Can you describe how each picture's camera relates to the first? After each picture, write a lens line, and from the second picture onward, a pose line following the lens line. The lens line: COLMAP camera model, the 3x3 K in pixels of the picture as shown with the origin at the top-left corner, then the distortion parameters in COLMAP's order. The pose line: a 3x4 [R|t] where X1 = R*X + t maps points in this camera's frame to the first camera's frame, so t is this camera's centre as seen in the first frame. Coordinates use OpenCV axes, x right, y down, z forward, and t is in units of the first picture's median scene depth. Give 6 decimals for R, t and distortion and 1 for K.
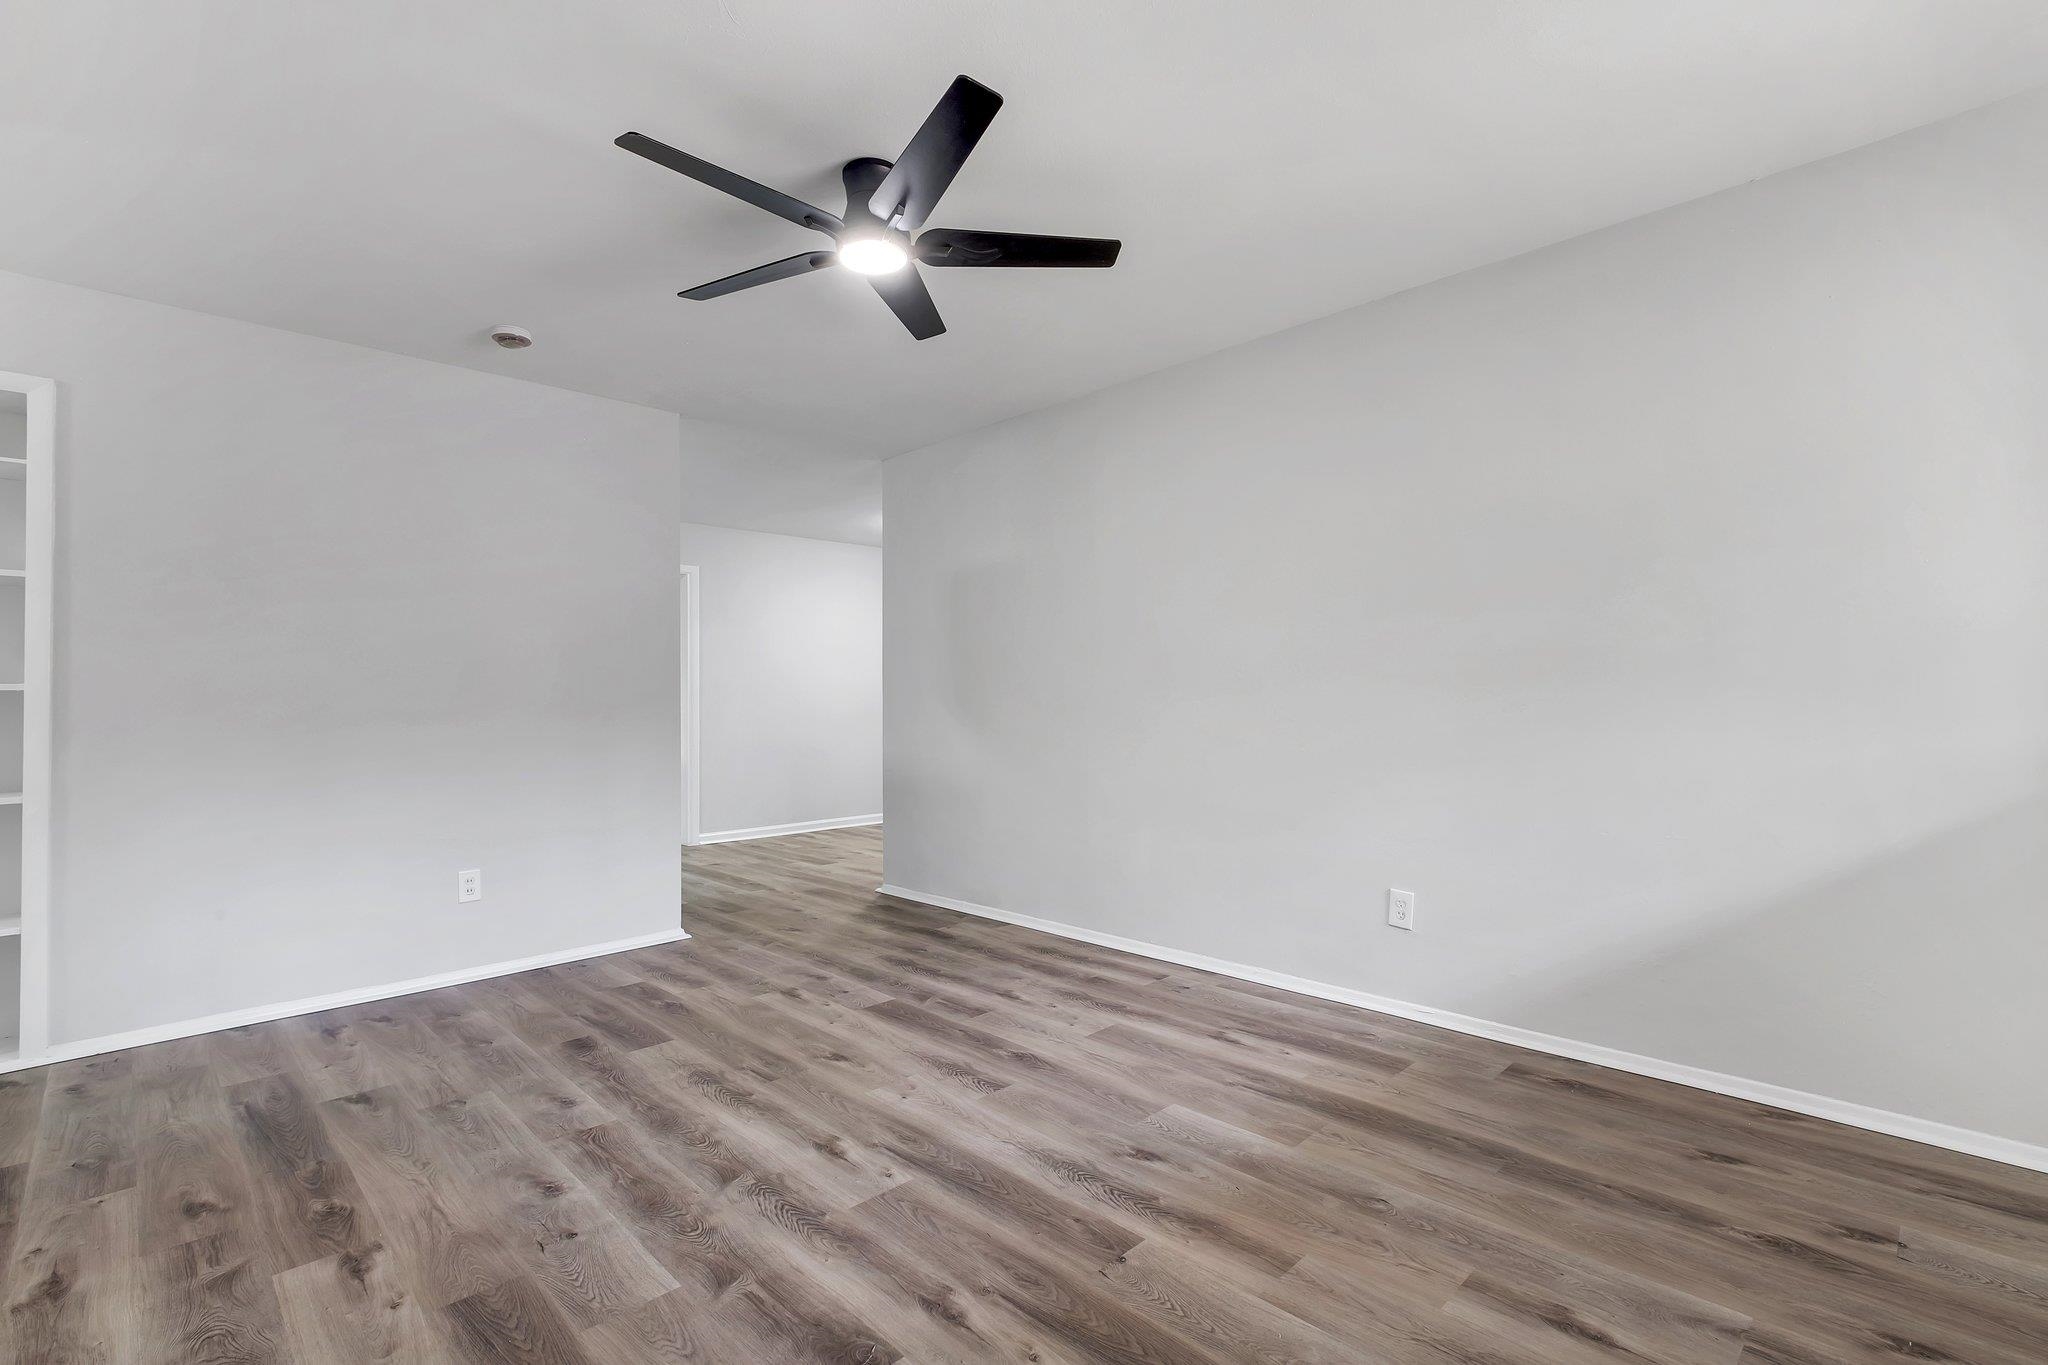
lens RADIAL K [[918.0, 0, 1005.0], [0, 918.0, 693.1], [0, 0, 1]] dist [-0.011296, 0.000415]
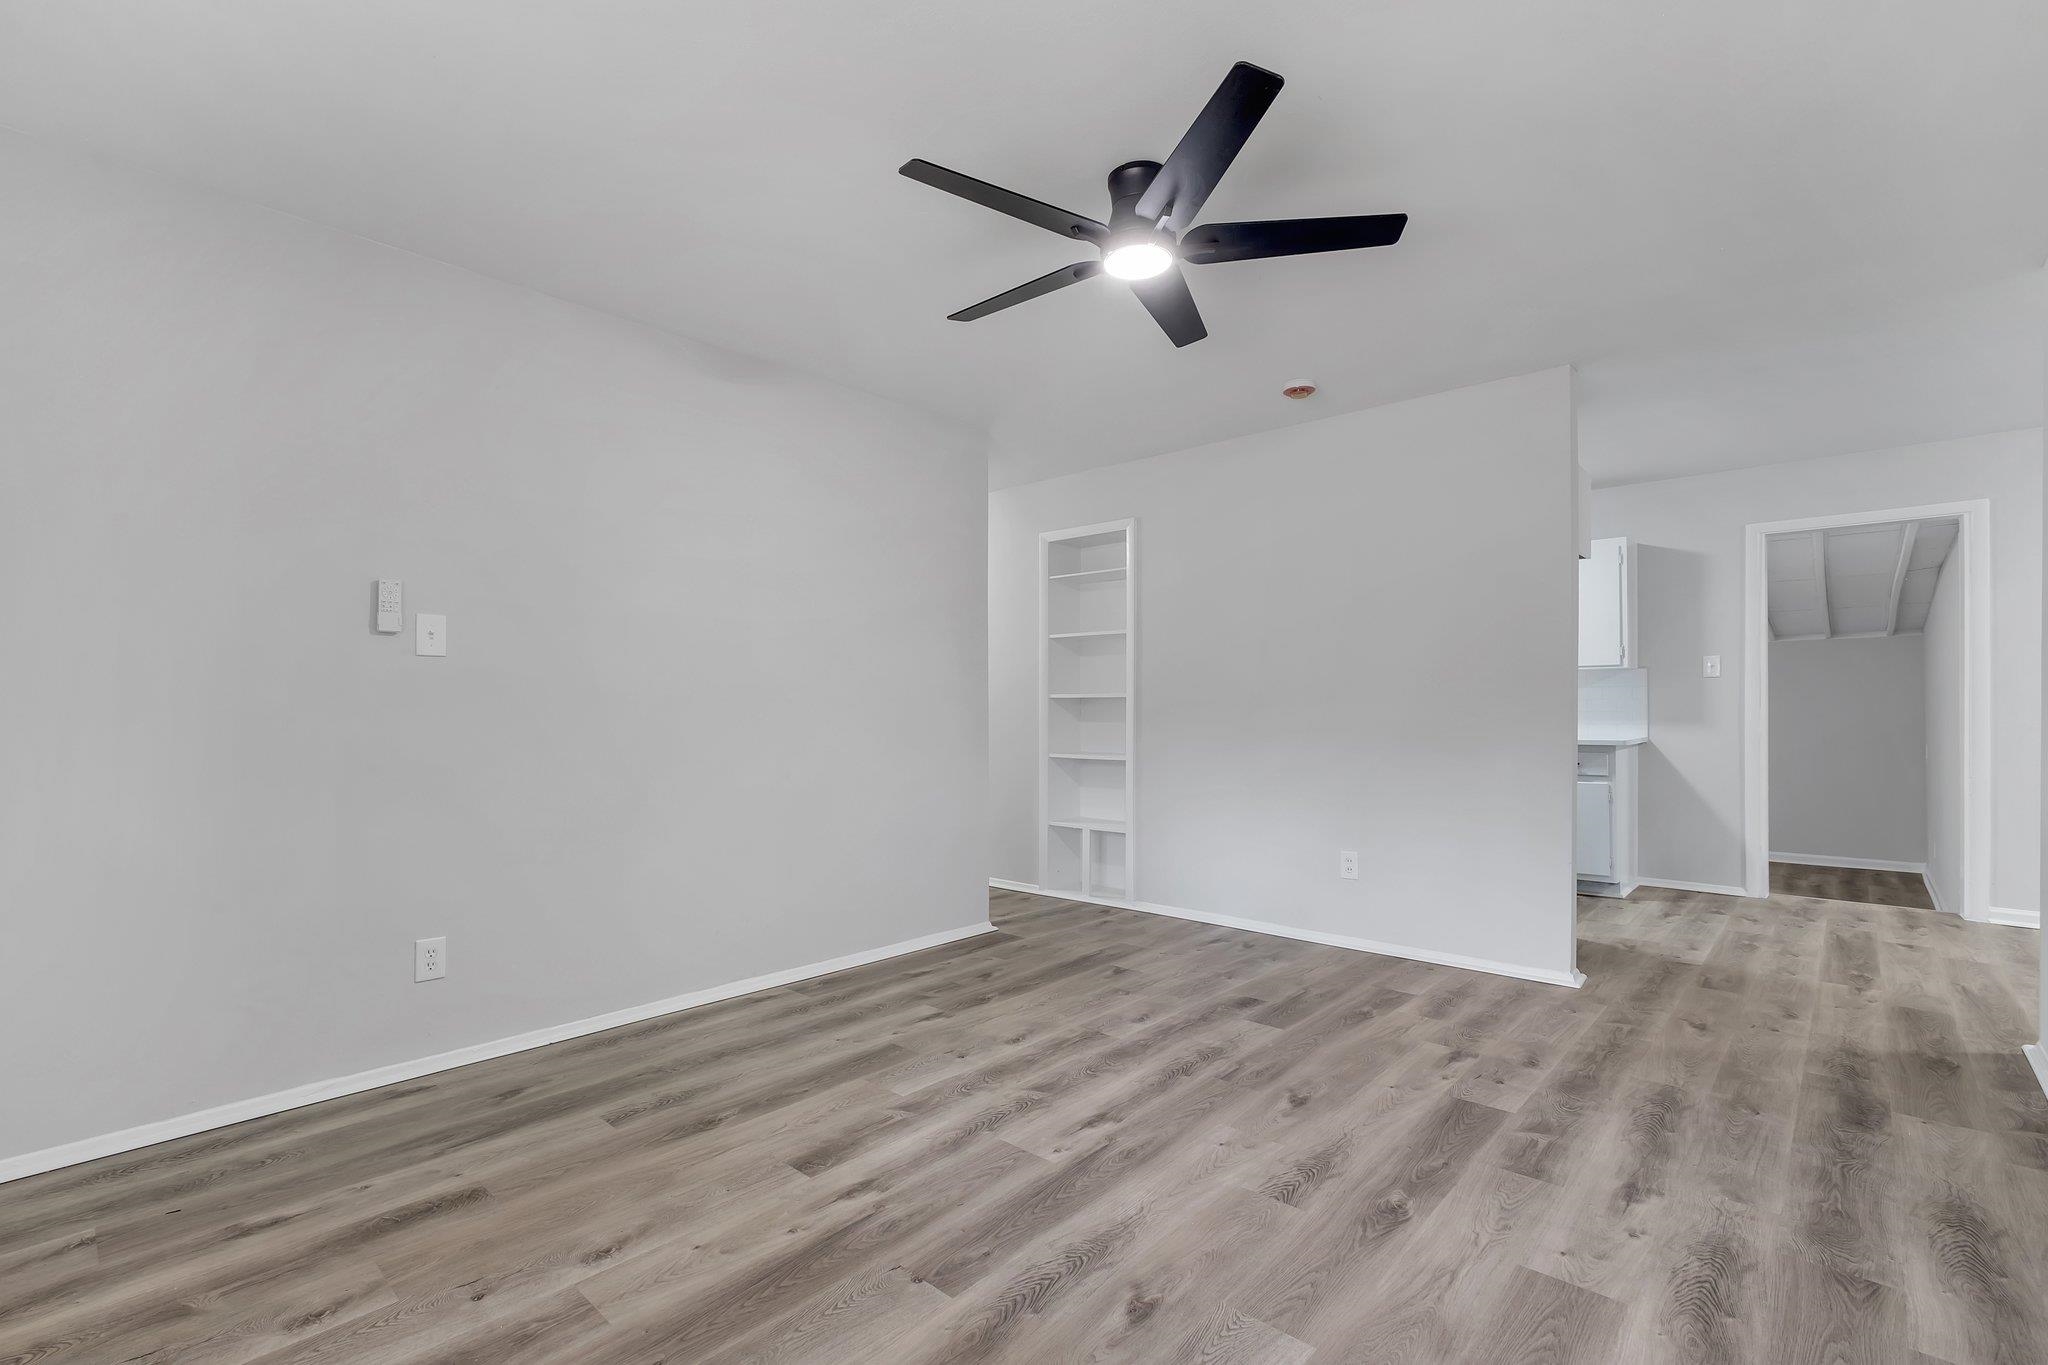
lens RADIAL K [[918.0, 0, 1002.2], [0, 918.0, 699.6], [0, 0, 1]] dist [-0.011296, 0.000415]
pose [[0.056568, 0.003560, -0.998392, 0.788889], [0.006452, 0.999971, 0.003931, -0.005743], [0.998378, -0.006664, 0.056543, 0.736976]]
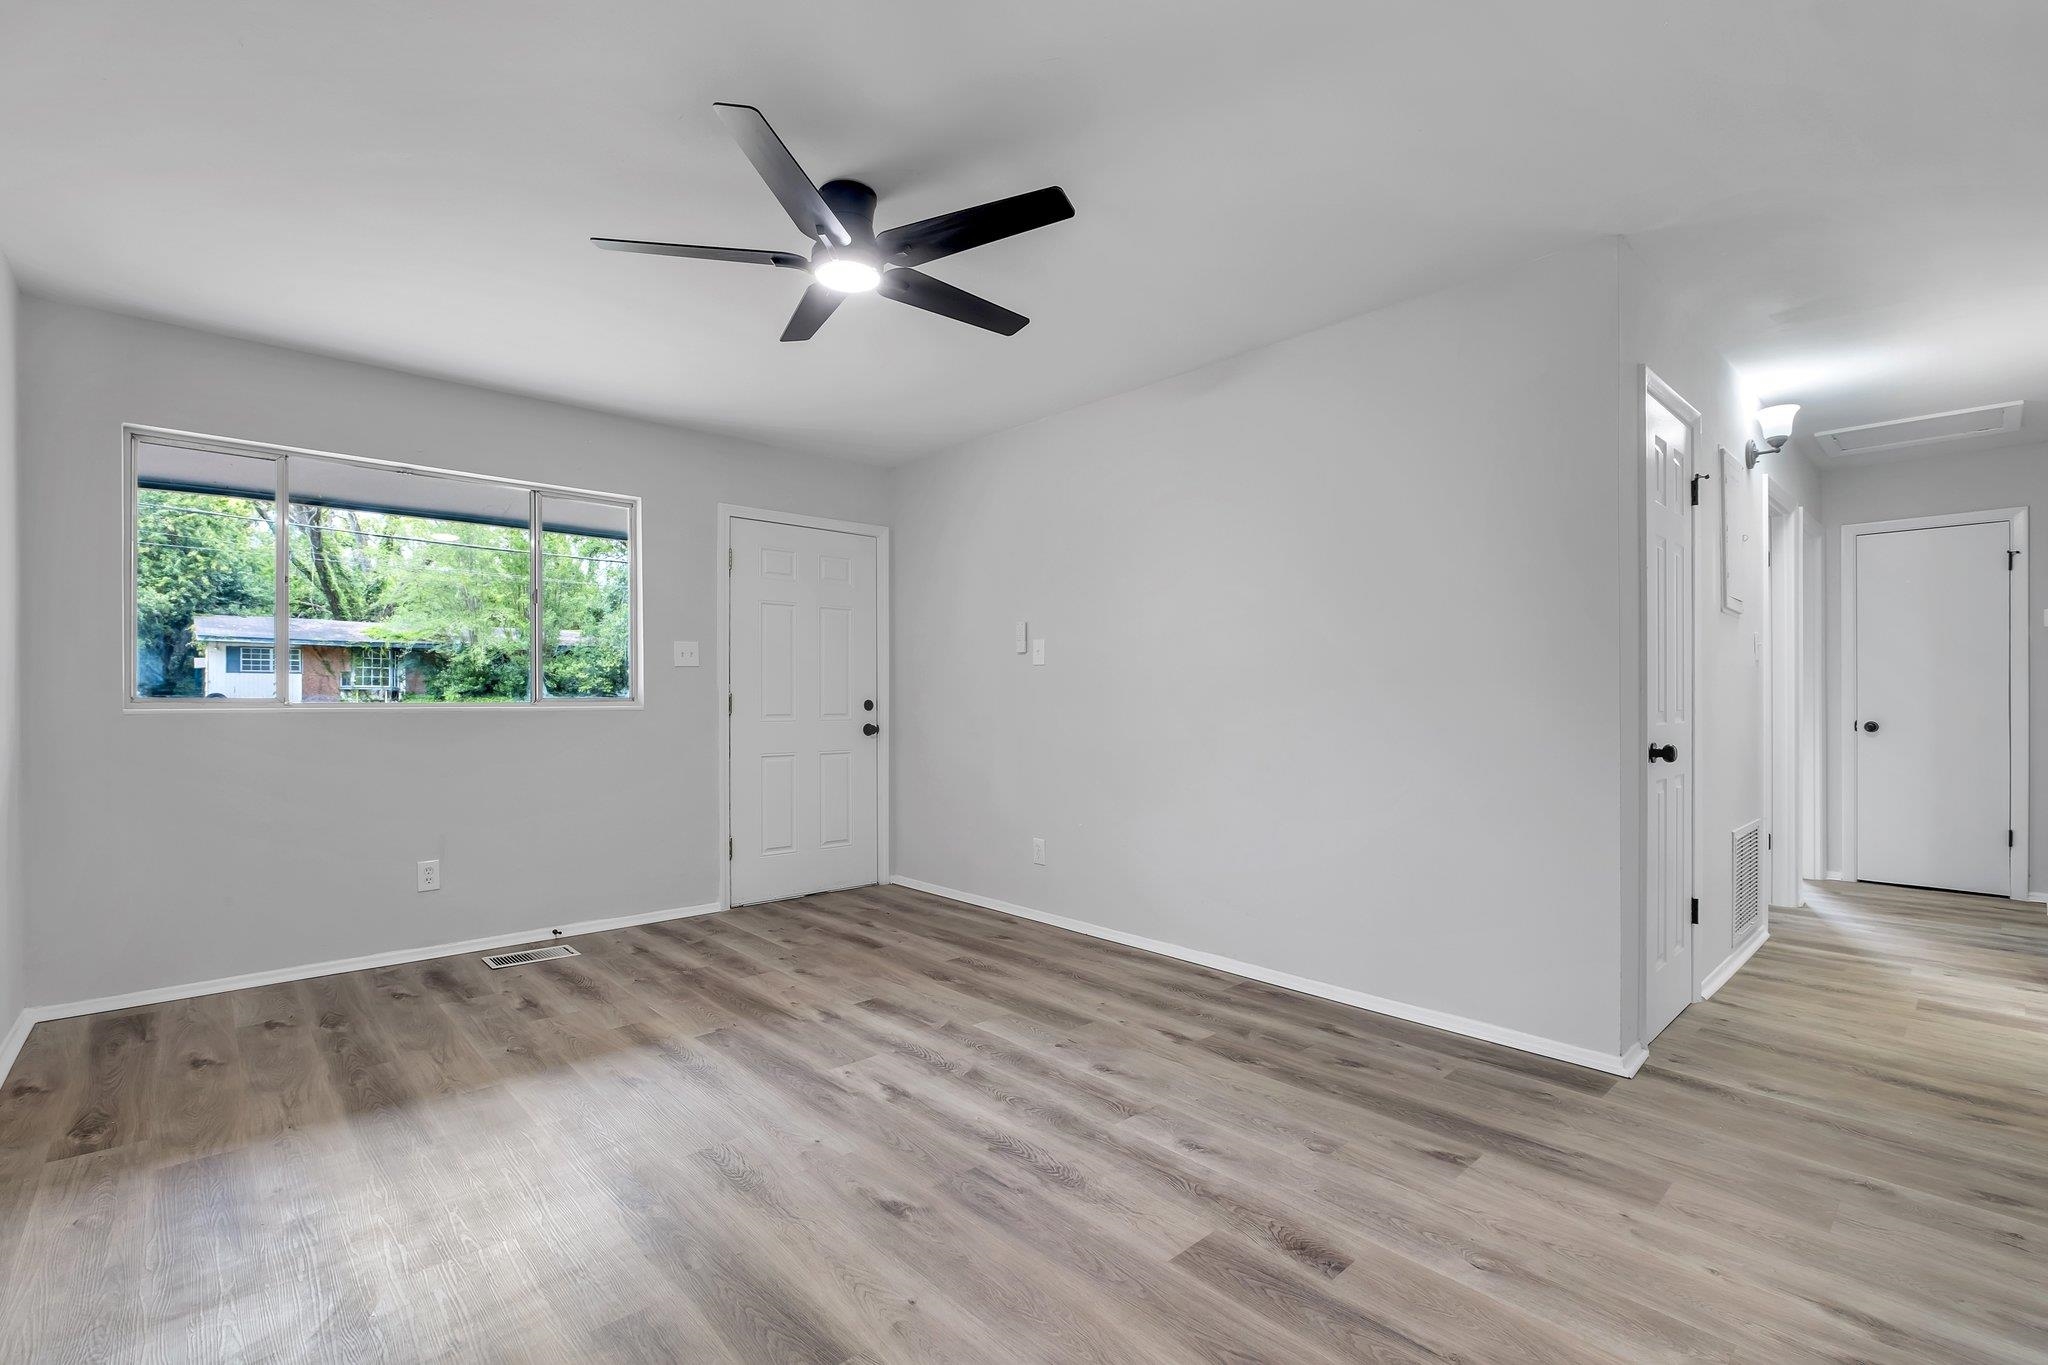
lens RADIAL K [[918.0, 0, 1007.1], [0, 918.0, 693.0], [0, 0, 1]] dist [-0.011296, 0.000415]
pose [[-0.999554, 0.009476, 0.028307, -0.326851], [0.009201, 0.999910, -0.009804, 0.012213], [-0.028397, -0.009539, -0.999551, 1.904979]]
